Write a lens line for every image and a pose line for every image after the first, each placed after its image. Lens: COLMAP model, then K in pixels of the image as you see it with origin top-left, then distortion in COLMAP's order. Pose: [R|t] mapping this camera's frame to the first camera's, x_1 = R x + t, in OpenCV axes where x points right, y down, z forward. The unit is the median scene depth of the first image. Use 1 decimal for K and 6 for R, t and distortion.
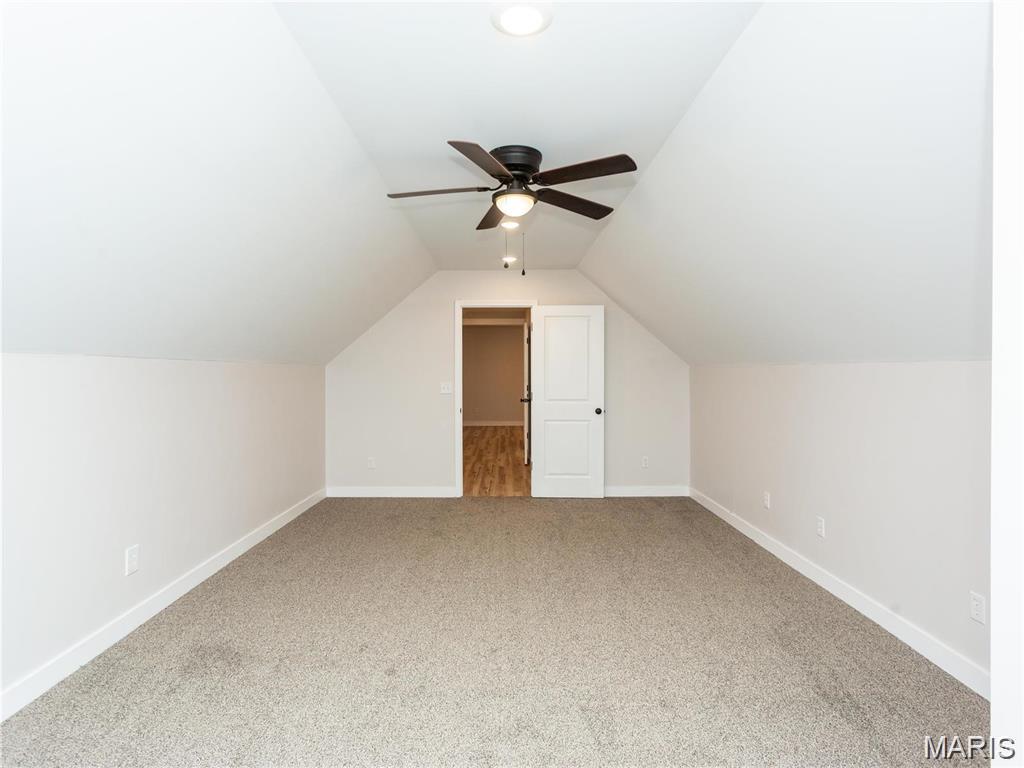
lens RADIAL K [[539.7, 0, 512.4], [0, 539.7, 379.8], [0, 0, 1]] dist [0.001920, 0.000661]
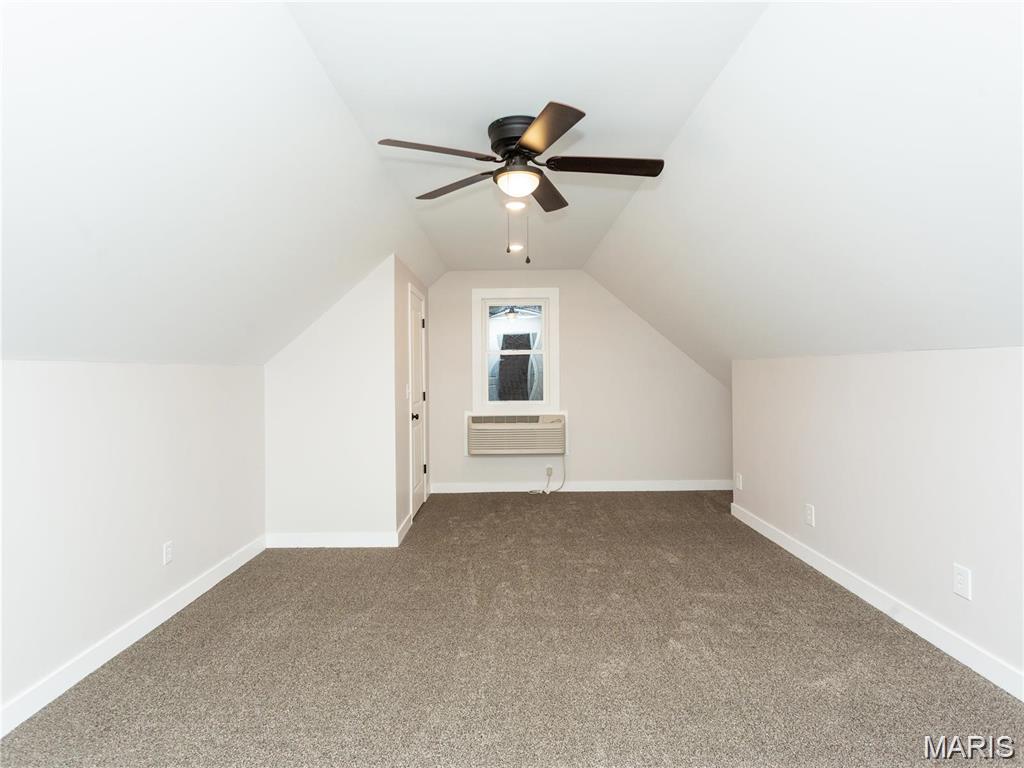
lens RADIAL K [[539.7, 0, 513.2], [0, 539.7, 381.9], [0, 0, 1]] dist [0.001920, 0.000661]
pose [[0.999790, -0.019019, -0.007689, -0.002087], [0.019083, 0.999783, 0.008304, -0.001708], [0.007529, -0.008449, 0.999936, 0.102265]]
